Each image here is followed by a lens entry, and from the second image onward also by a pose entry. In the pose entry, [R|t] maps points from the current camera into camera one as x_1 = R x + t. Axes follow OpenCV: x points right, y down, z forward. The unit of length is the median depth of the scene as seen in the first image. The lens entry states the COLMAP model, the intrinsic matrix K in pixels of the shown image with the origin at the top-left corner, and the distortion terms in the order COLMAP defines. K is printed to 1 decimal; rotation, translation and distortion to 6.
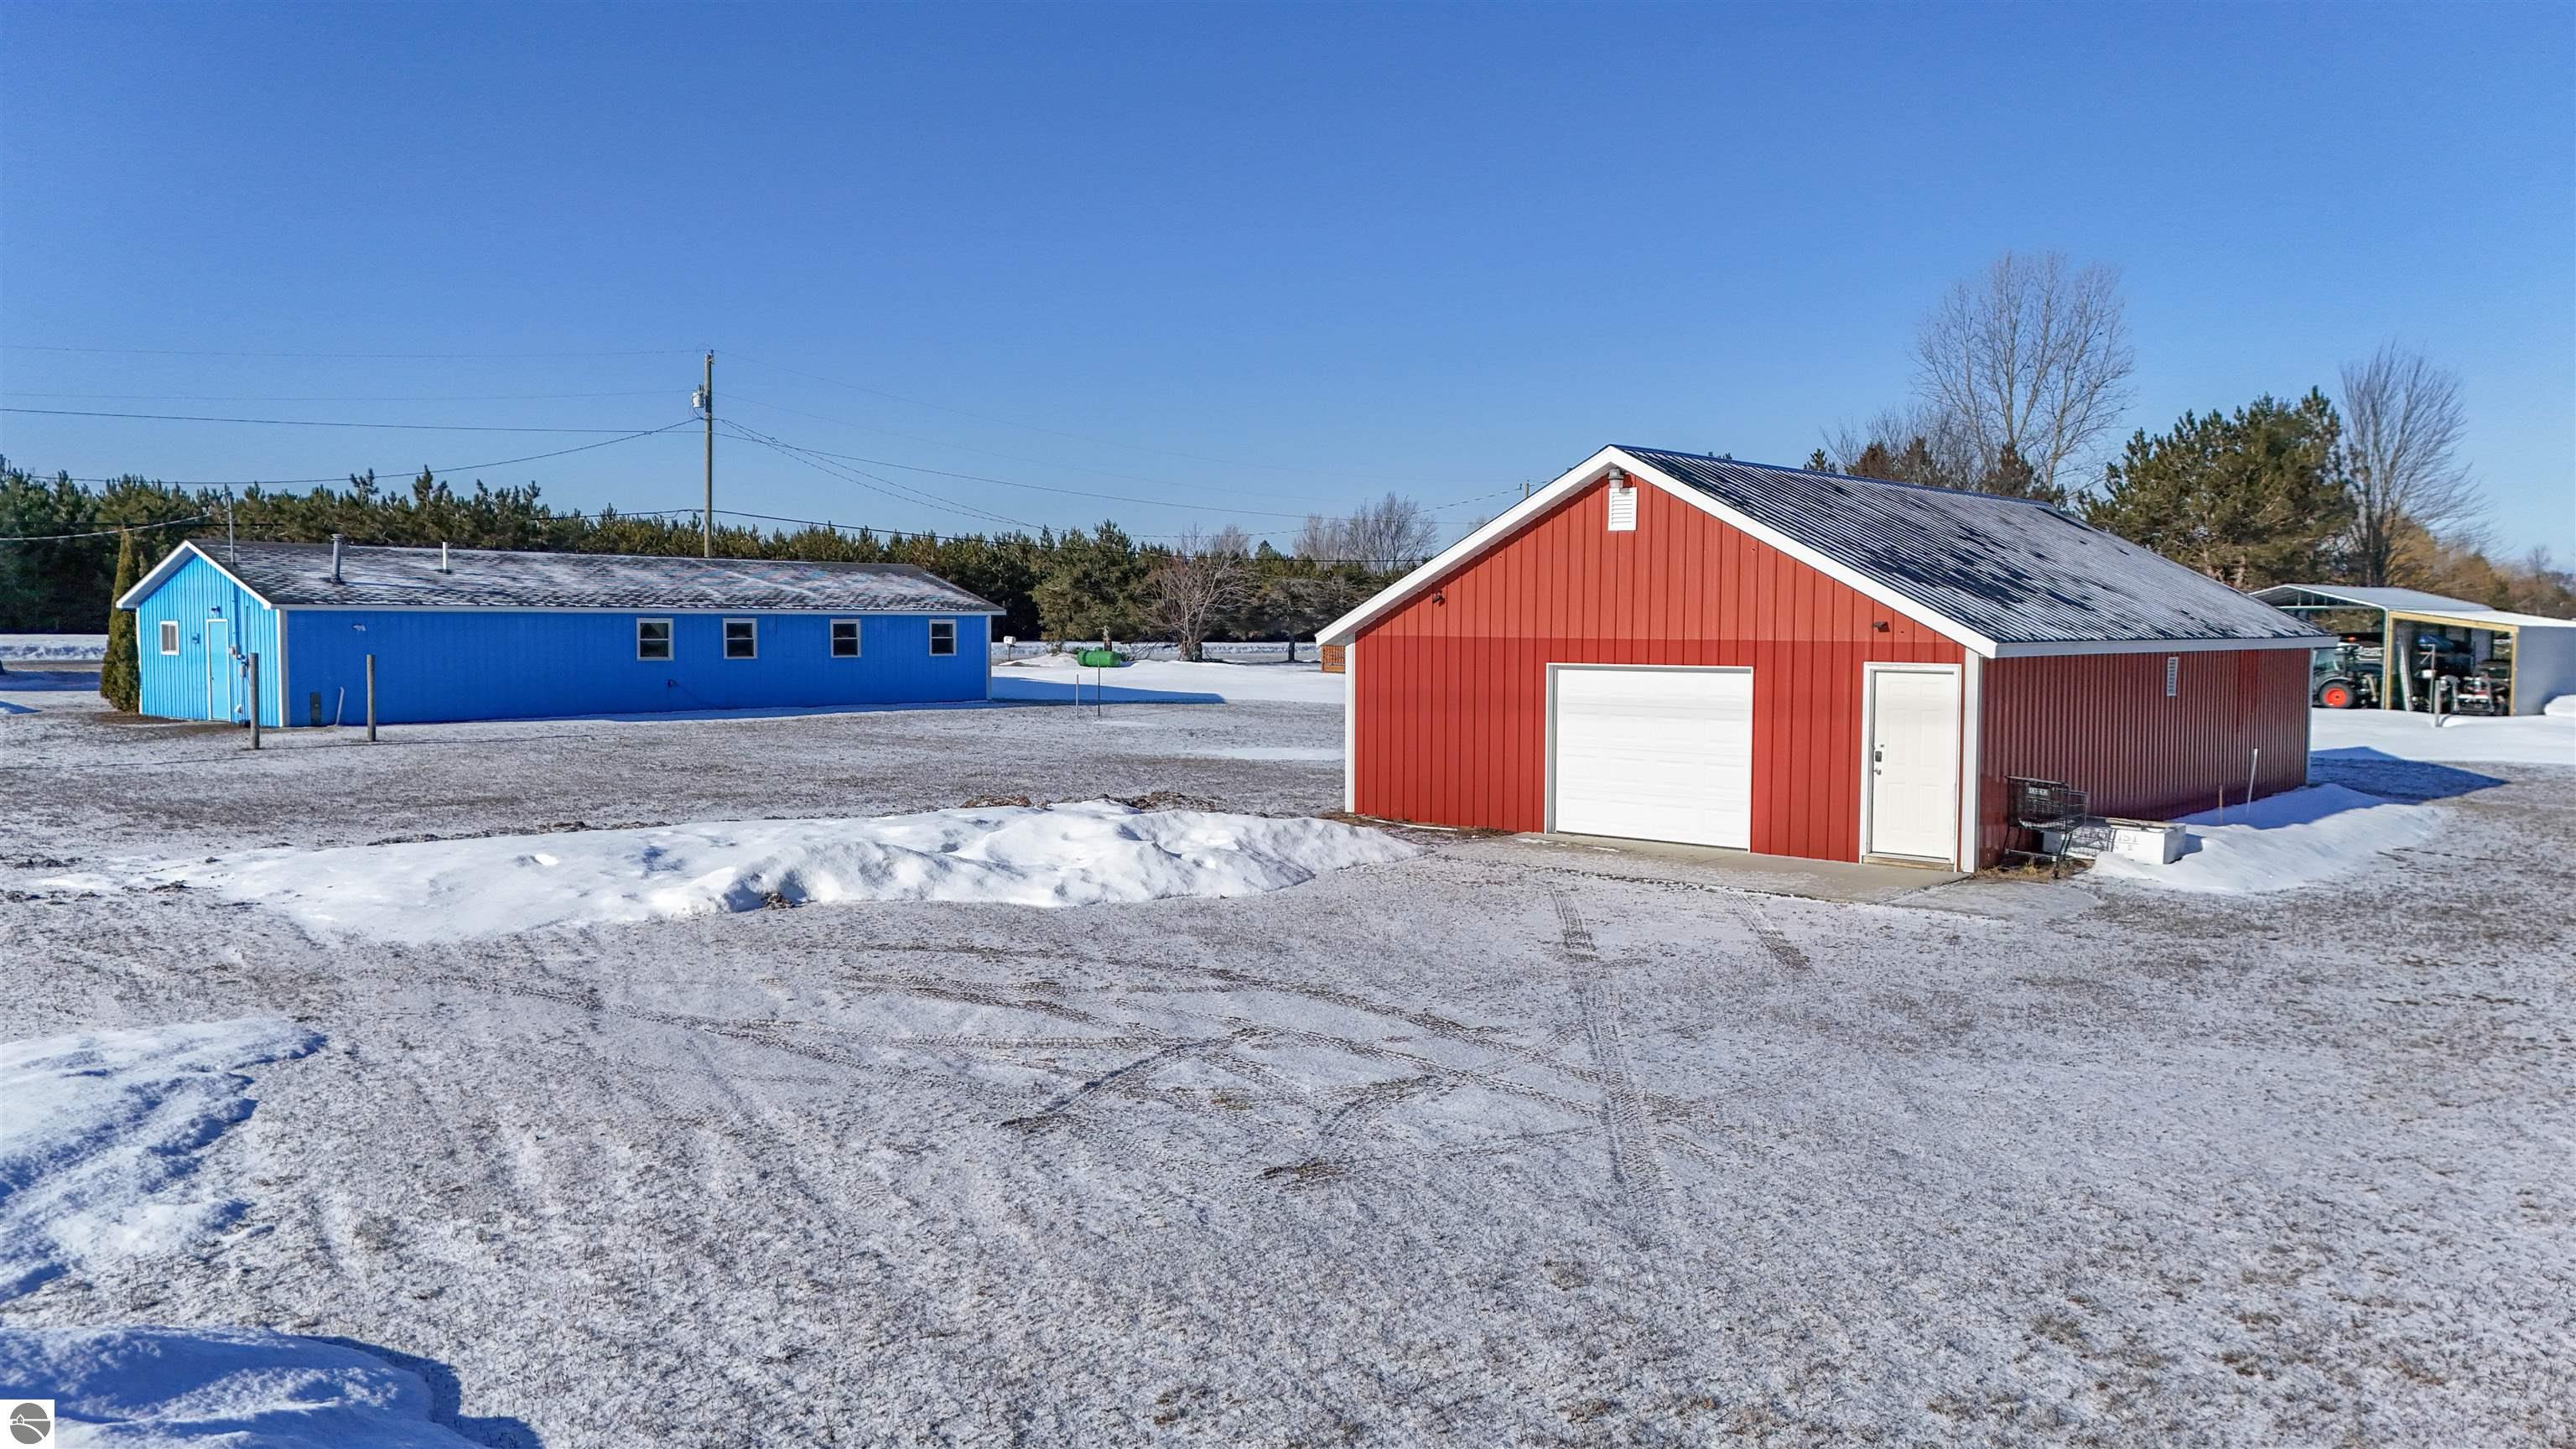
lens RADIAL K [[1888.5, 0, 1288.0], [0, 1888.5, 724.5], [0, 0, 1]] dist [0.092760, -0.122532]
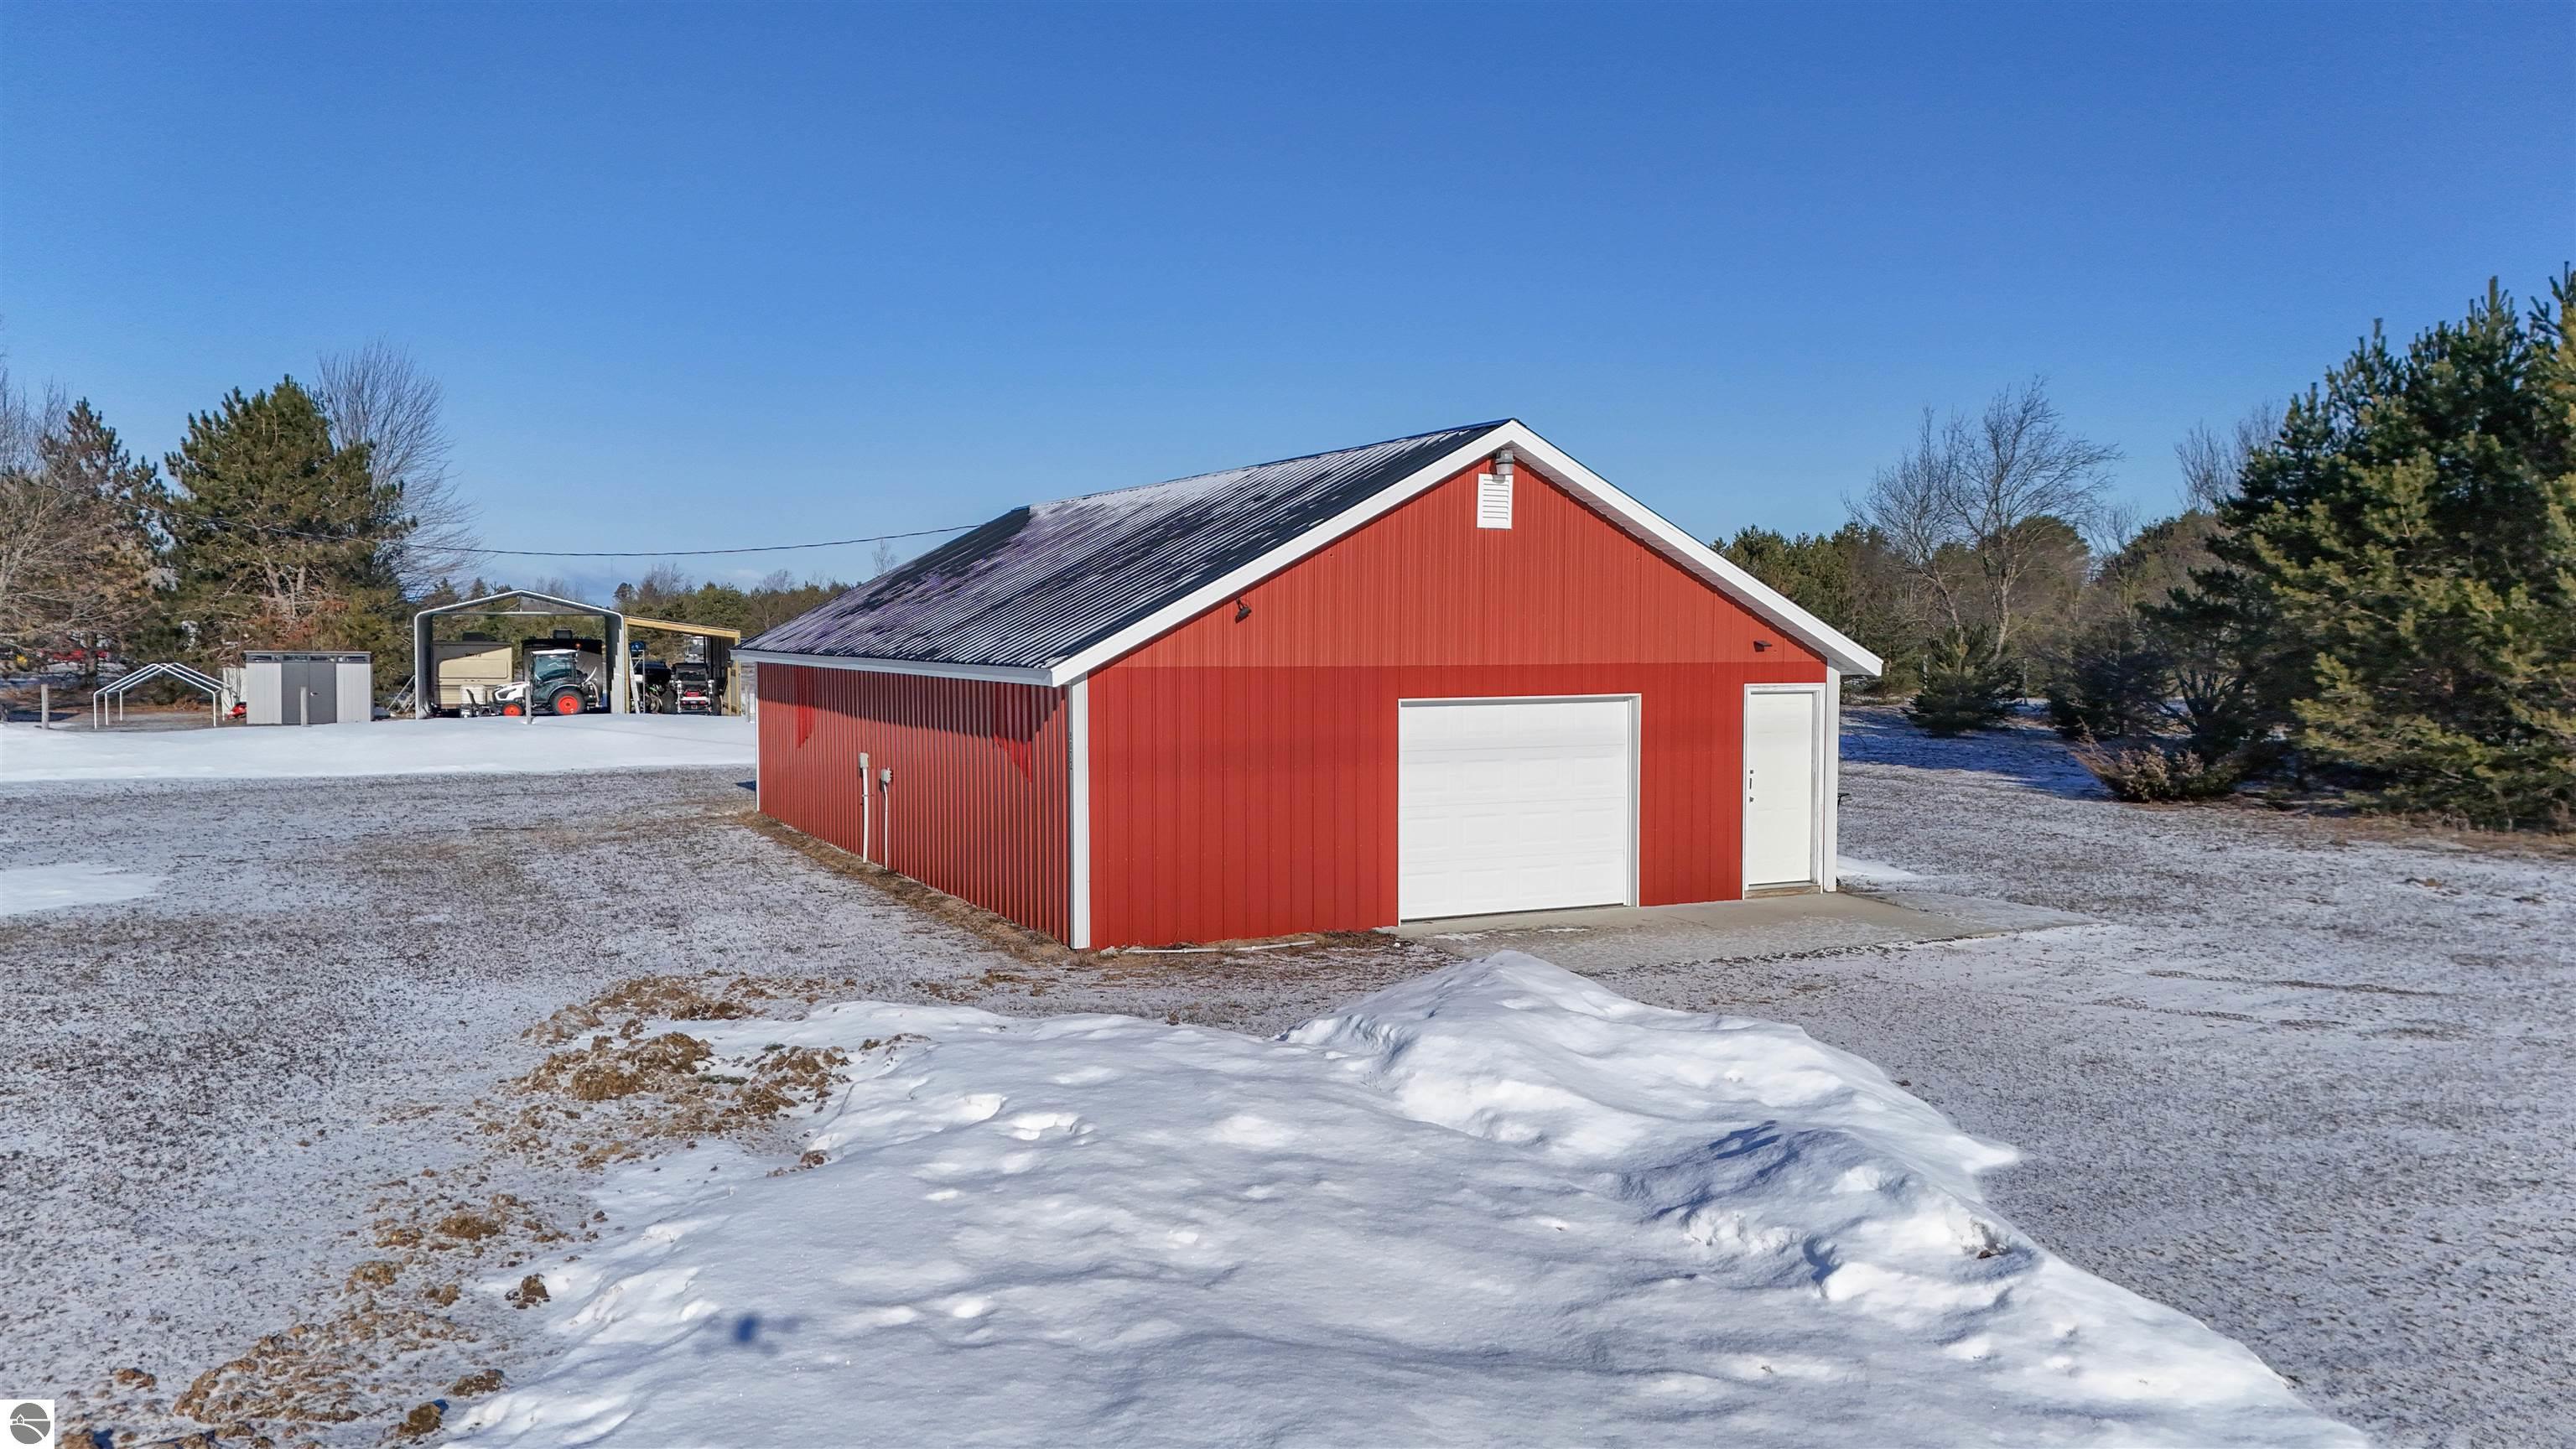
lens RADIAL K [[1888.5, 0, 1288.0], [0, 1888.5, 724.5], [0, 0, 1]] dist [0.092760, -0.122532]
pose [[0.381123, -0.055256, 0.922872, -0.591599], [0.054571, 0.997816, 0.037206, -0.054562], [-0.922912, 0.036182, 0.383306, 0.779870]]
